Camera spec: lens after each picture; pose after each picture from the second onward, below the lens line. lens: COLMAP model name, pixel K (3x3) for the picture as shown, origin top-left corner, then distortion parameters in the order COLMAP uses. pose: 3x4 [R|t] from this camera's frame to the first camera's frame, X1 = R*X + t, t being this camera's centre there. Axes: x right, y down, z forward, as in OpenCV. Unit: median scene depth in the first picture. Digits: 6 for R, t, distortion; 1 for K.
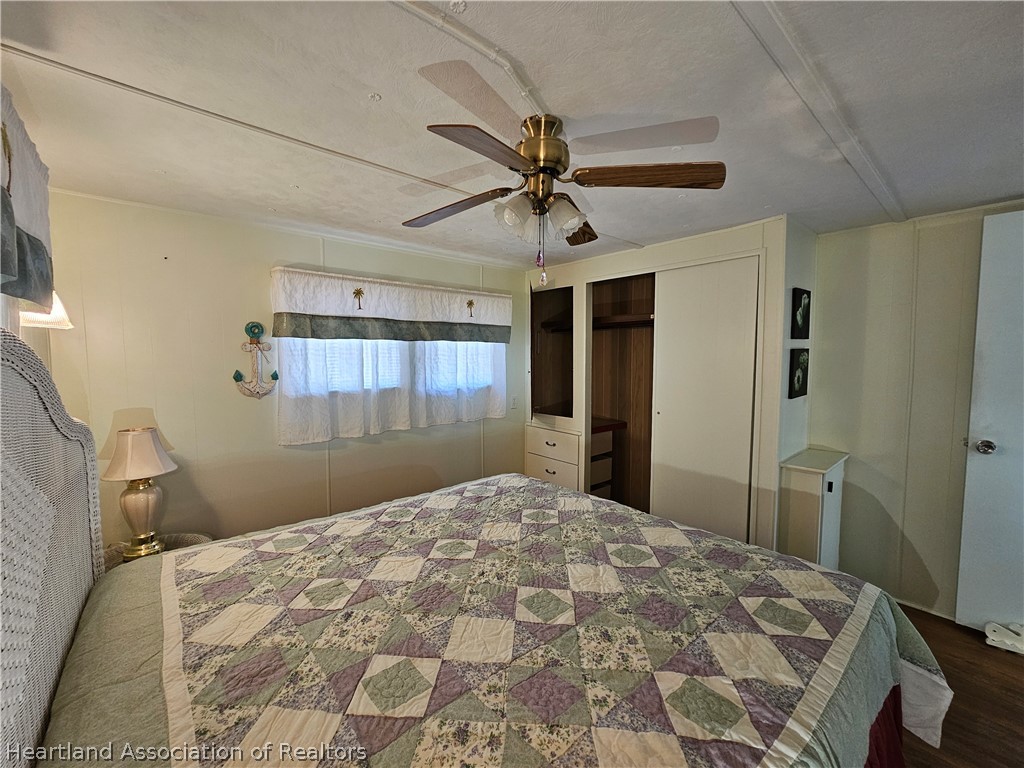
lens RADIAL K [[416.8, 0, 511.7], [0, 416.8, 383.4], [0, 0, 1]] dist [-0.000278, -0.000665]
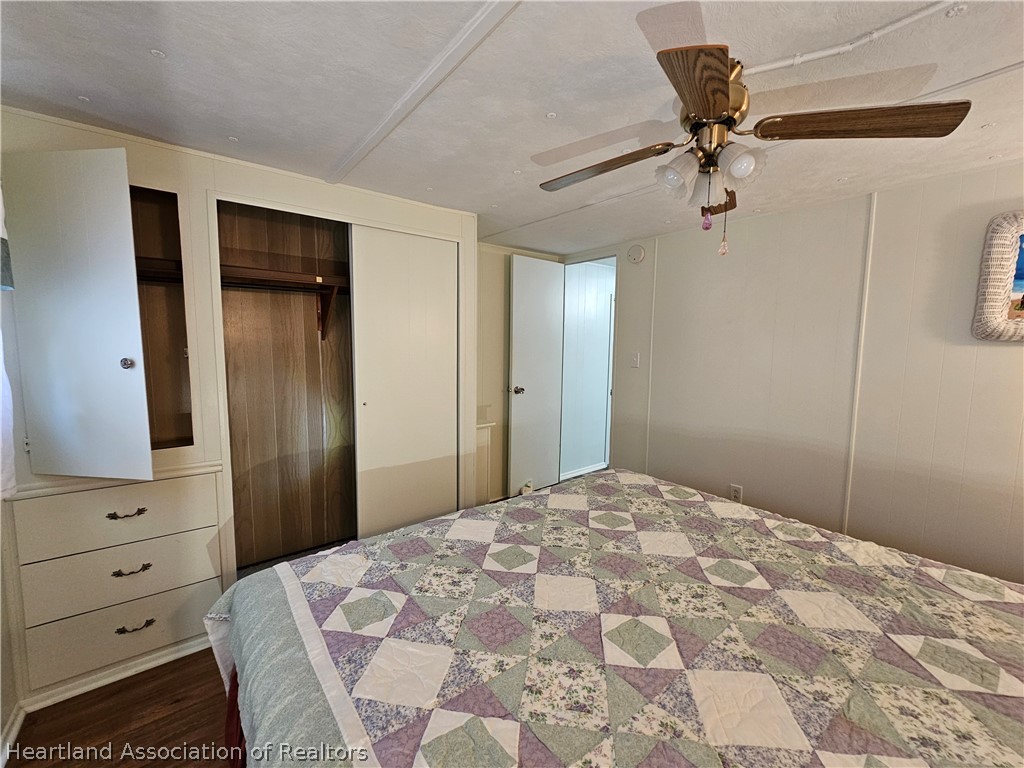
lens RADIAL K [[416.8, 0, 510.7], [0, 416.8, 383.6], [0, 0, 1]] dist [-0.000278, -0.000665]
pose [[0.061370, -0.094844, 0.993599, -0.658071], [0.056530, 0.994207, 0.091411, -0.040123], [-0.996513, 0.050558, 0.066376, 1.026015]]
